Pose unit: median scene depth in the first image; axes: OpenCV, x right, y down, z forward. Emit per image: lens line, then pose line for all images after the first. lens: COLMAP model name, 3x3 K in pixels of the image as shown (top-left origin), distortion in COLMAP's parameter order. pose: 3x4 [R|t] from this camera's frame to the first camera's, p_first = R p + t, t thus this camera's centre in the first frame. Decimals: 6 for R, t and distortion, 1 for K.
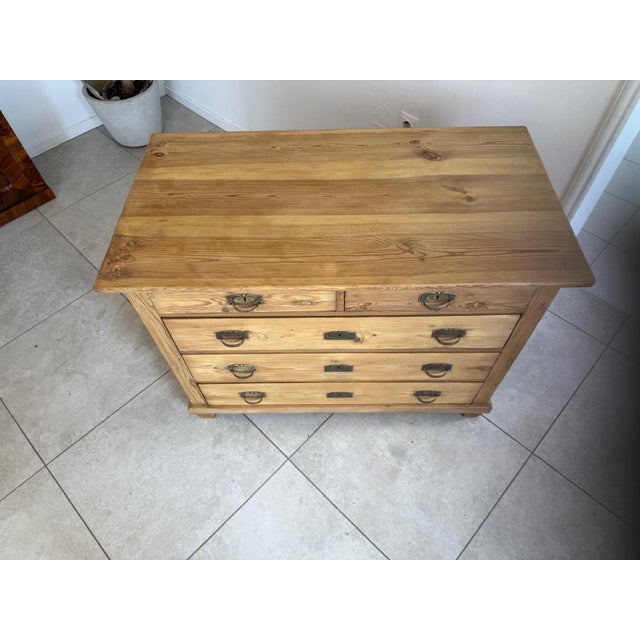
lens RADIAL K [[453.6, 0, 321.5], [0, 453.6, 317.7], [0, 0, 1]] dist [0.083141, -0.117762]
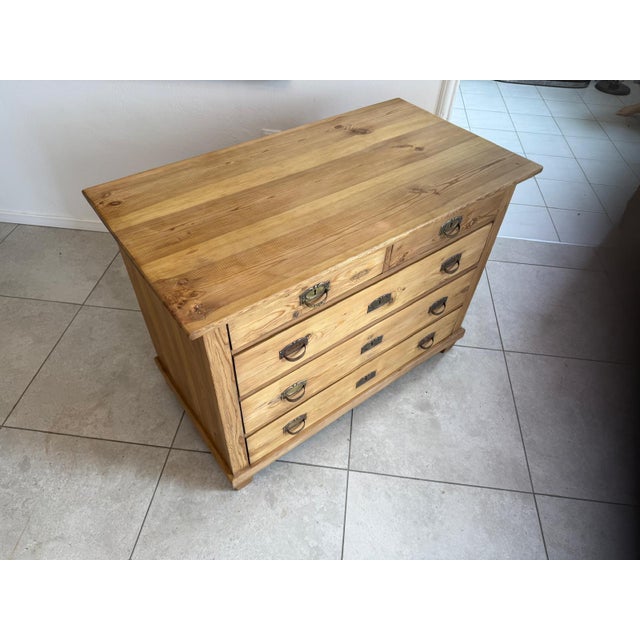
lens RADIAL K [[454.9, 0, 317.6], [0, 454.9, 320.2], [0, 0, 1]] dist [0.074344, -0.104274]
pose [[0.793995, -0.406009, 0.452470, -0.523289], [0.462494, 0.886475, -0.016137, 0.025098], [-0.394552, 0.222078, 0.891634, 0.134952]]
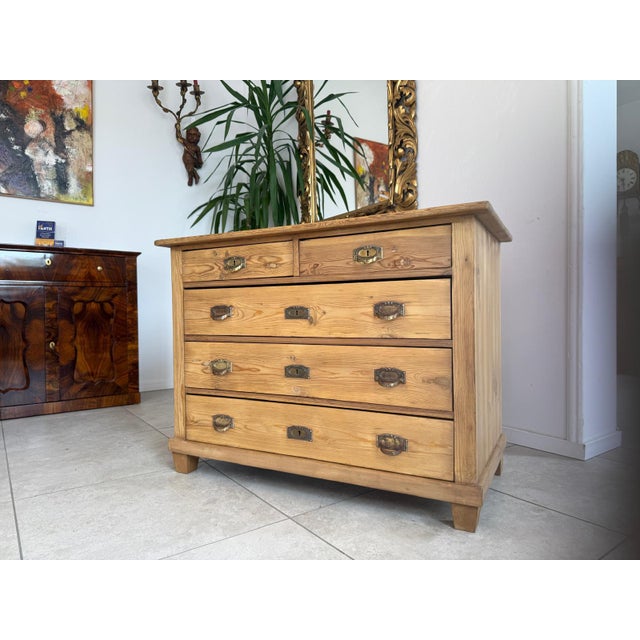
lens RADIAL K [[453.6, 0, 321.5], [0, 453.6, 317.7], [0, 0, 1]] dist [0.083141, -0.117762]
pose [[0.885947, 0.017588, -0.463453, 0.575709], [-0.381539, 0.595763, -0.706749, 0.764451], [0.263678, 0.802968, 0.534525, 0.405104]]
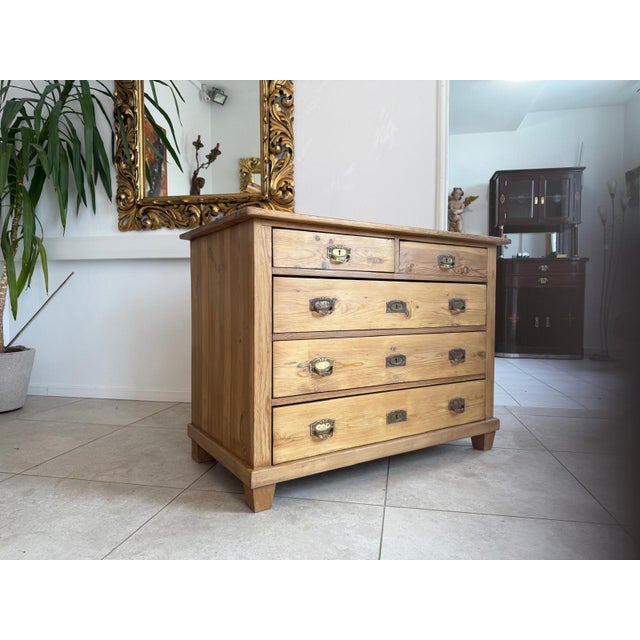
lens RADIAL K [[457.6, 0, 318.8], [0, 457.6, 313.1], [0, 0, 1]] dist [0.085563, -0.108578]
pose [[0.836973, 0.012173, 0.547109, -0.759796], [0.431726, 0.599670, -0.673801, 0.742503], [-0.336287, 0.800155, 0.496653, 0.446011]]
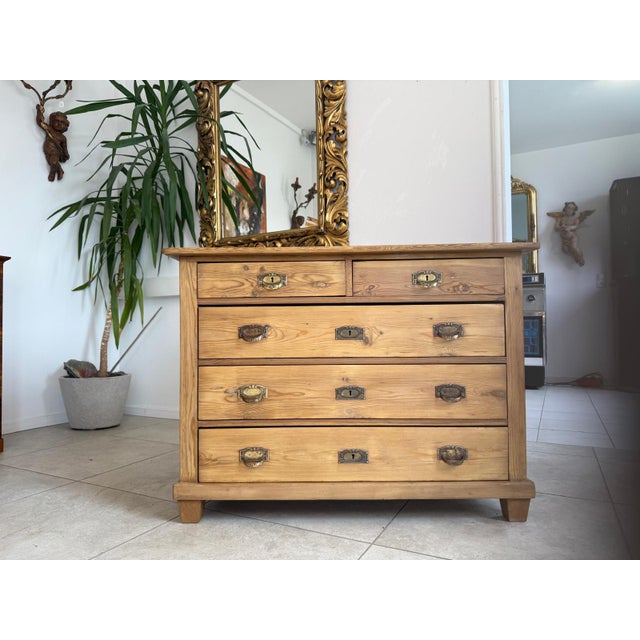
lens RADIAL K [[453.6, 0, 321.5], [0, 453.6, 317.7], [0, 0, 1]] dist [0.083141, -0.117762]
pose [[0.999809, 0.011076, -0.016120, -0.011152], [-0.019557, 0.555459, -0.831314, 0.885647], [-0.000254, 0.831470, 0.555570, 0.333183]]
